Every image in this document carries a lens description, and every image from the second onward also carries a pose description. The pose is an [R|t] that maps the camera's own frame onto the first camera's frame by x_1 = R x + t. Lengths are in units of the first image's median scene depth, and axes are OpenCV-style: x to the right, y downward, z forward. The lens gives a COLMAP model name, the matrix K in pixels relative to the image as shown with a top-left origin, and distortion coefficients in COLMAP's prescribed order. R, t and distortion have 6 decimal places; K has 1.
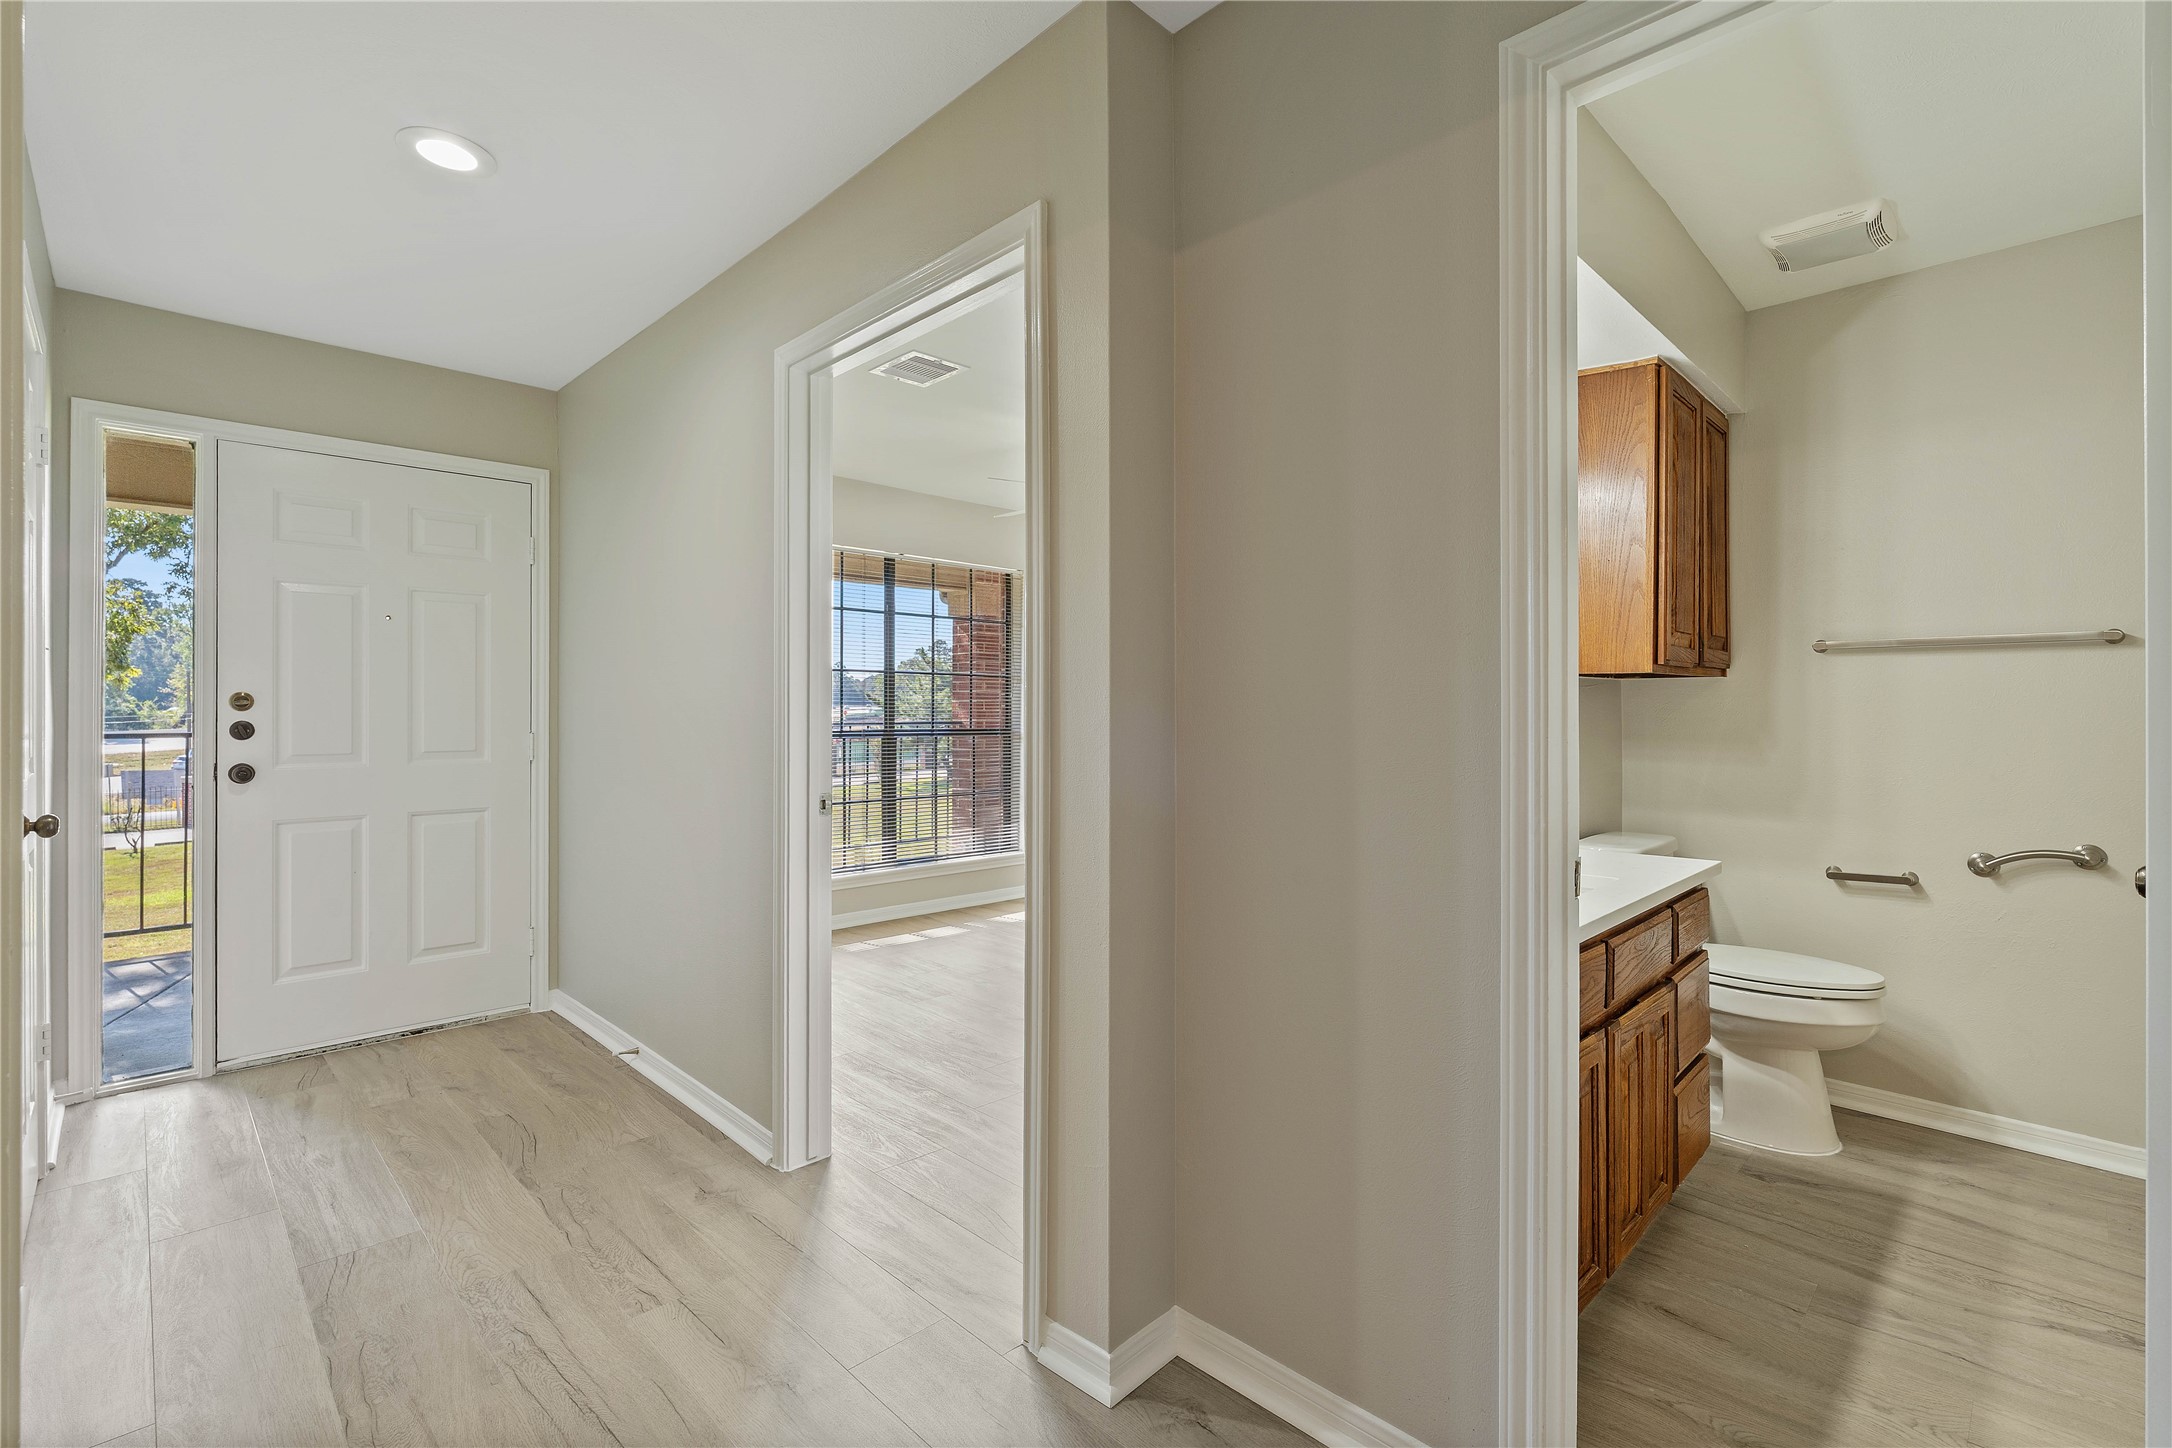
lens RADIAL K [[947.6, 0, 1081.2], [0, 947.6, 702.4], [0, 0, 1]] dist [-0.006216, -0.000244]
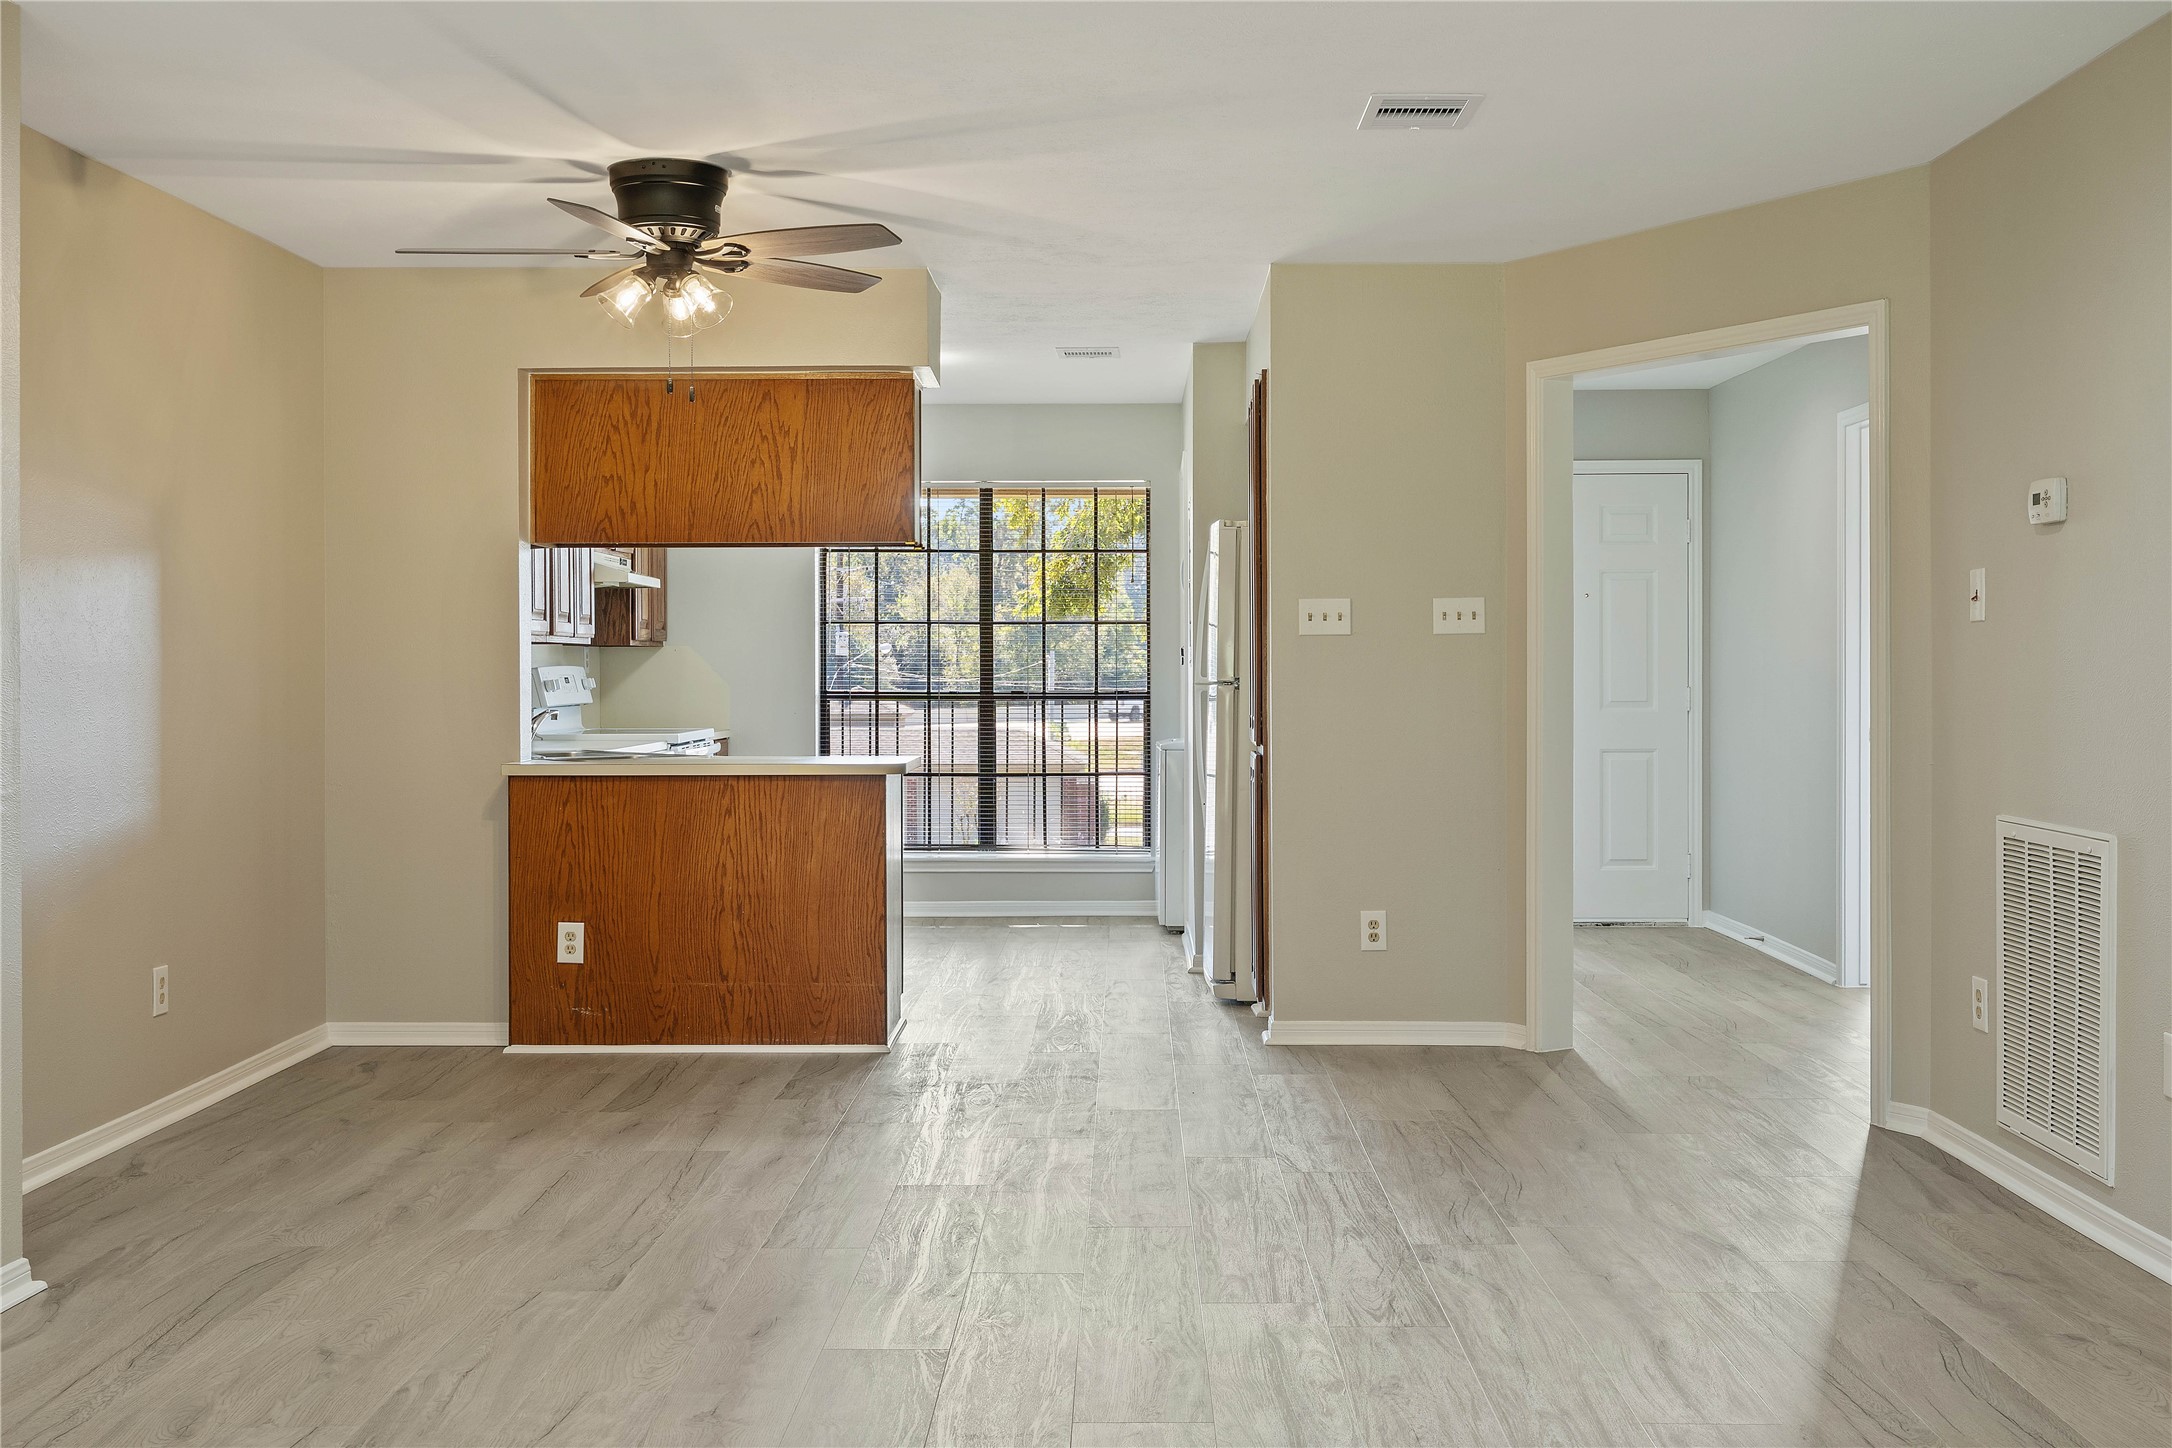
lens RADIAL K [[2190.0, 0, 1093.3], [0, 2190.0, 686.7], [0, 0, 1]] dist [0.015927, 0.021374]
pose [[0.695088, 0.004773, -0.718909, 1.215913], [0.006245, 0.999900, 0.012677, -0.010335], [0.718897, -0.013302, 0.694989, -2.006723]]
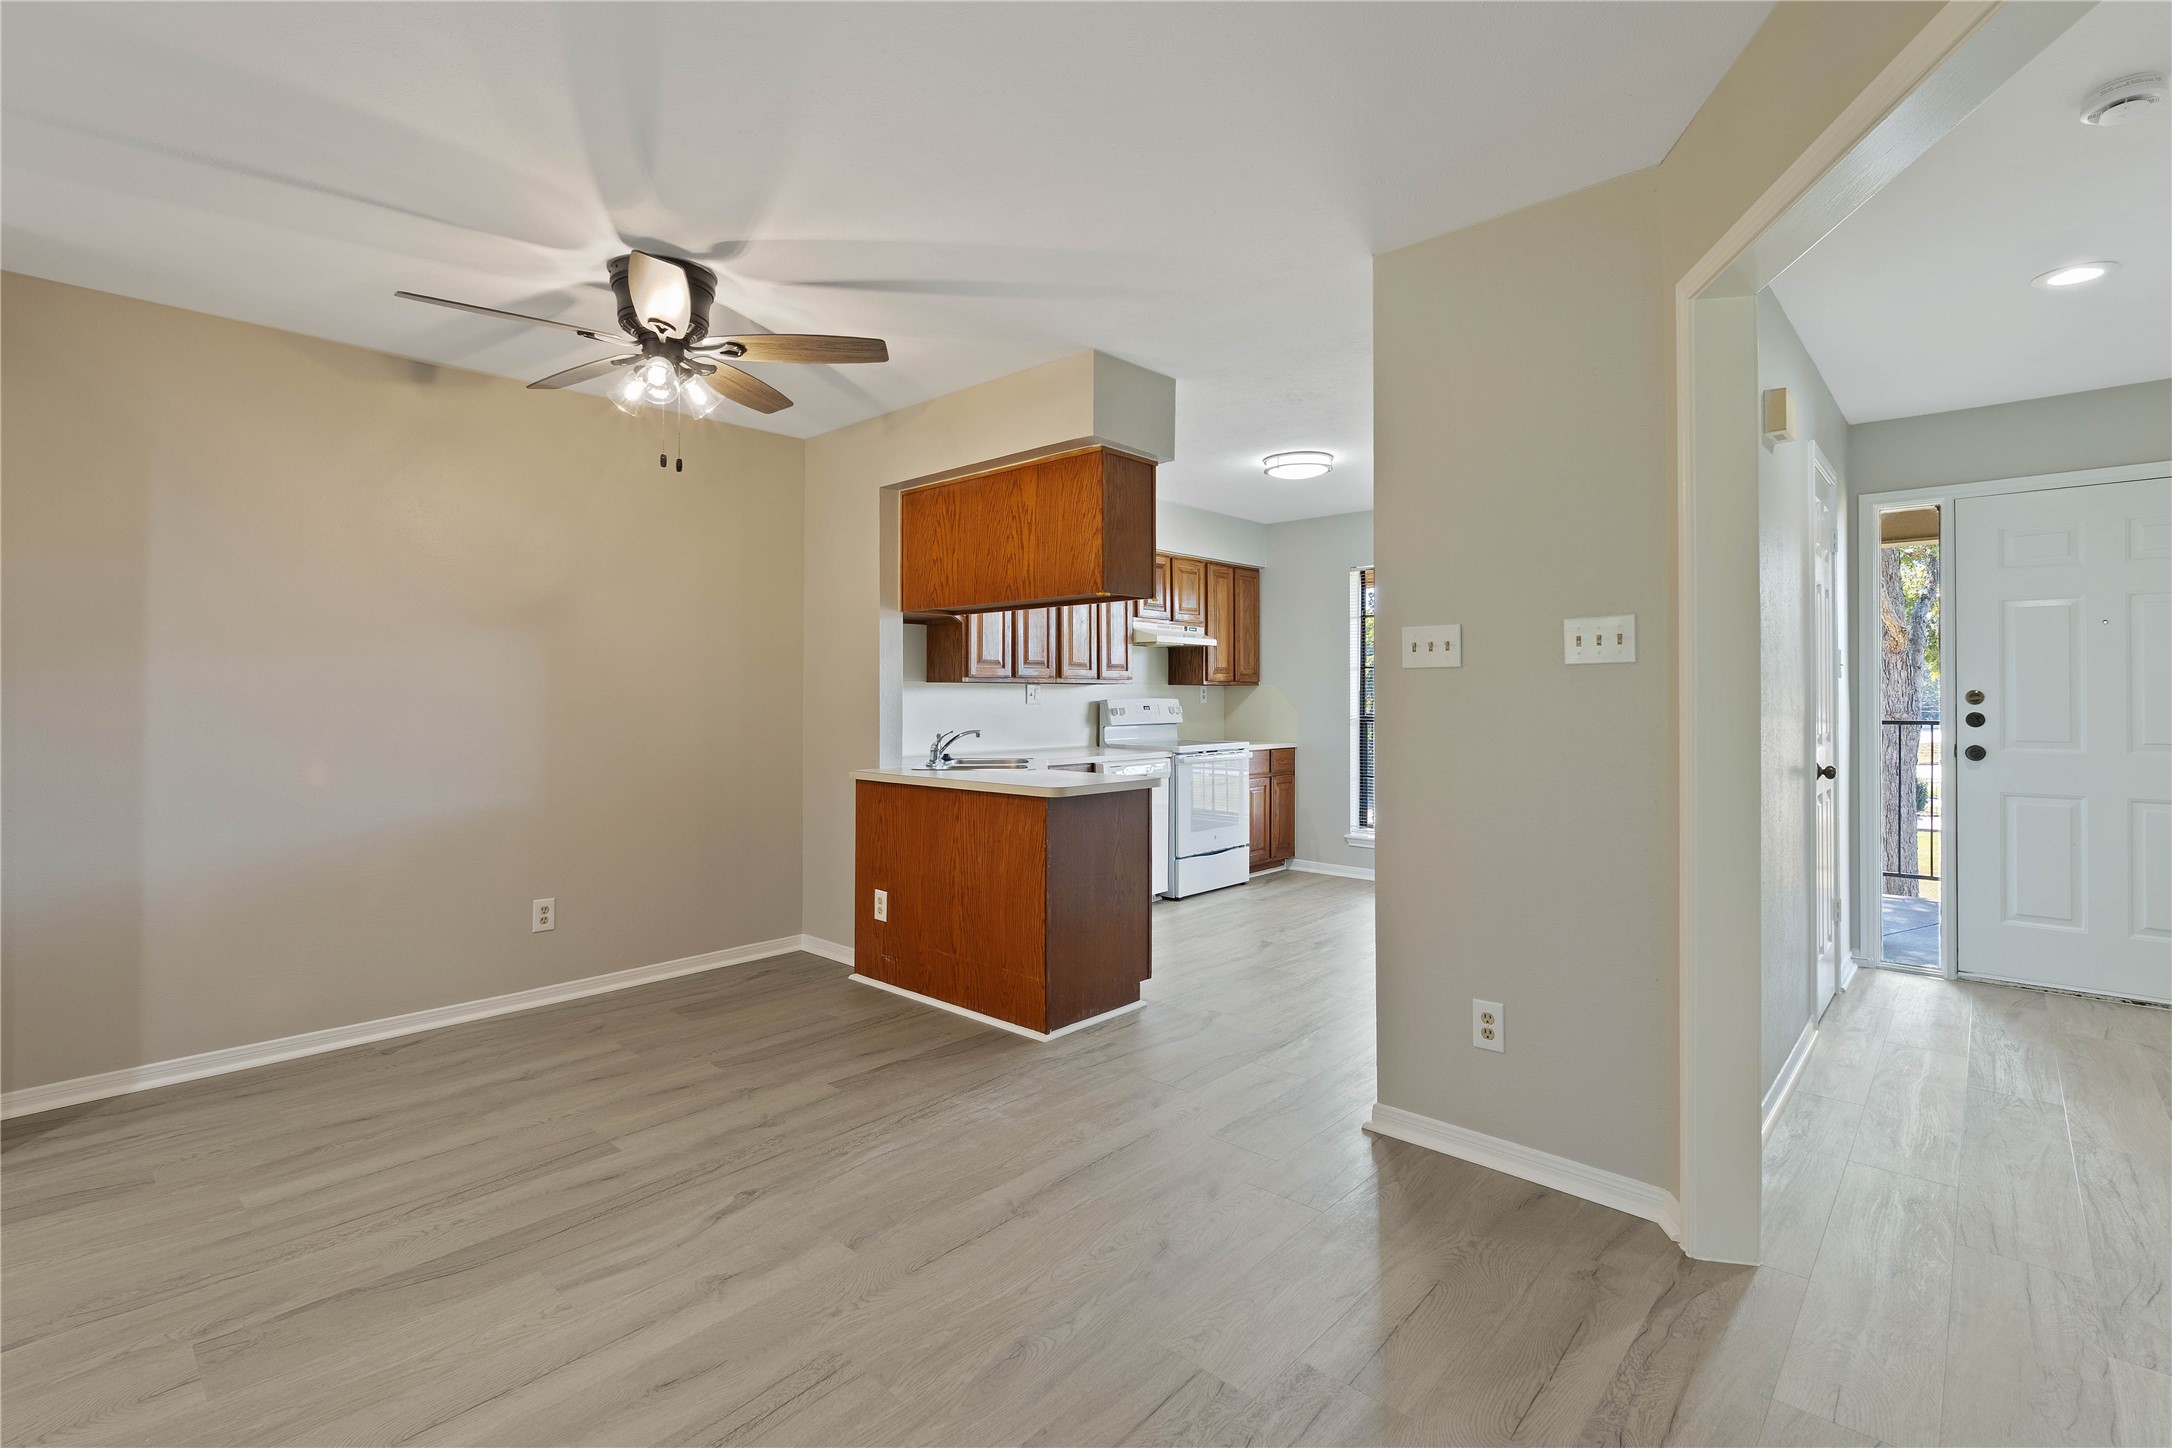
lens RADIAL K [[1006.8, 0, 1083.6], [0, 1006.8, 697.2], [0, 0, 1]] dist [-0.004479, 0.000072]
pose [[0.045157, -0.000572, -0.998980, 0.518931], [0.005258, 0.999986, -0.000335, -0.008568], [0.998966, -0.005237, 0.045159, -0.343000]]
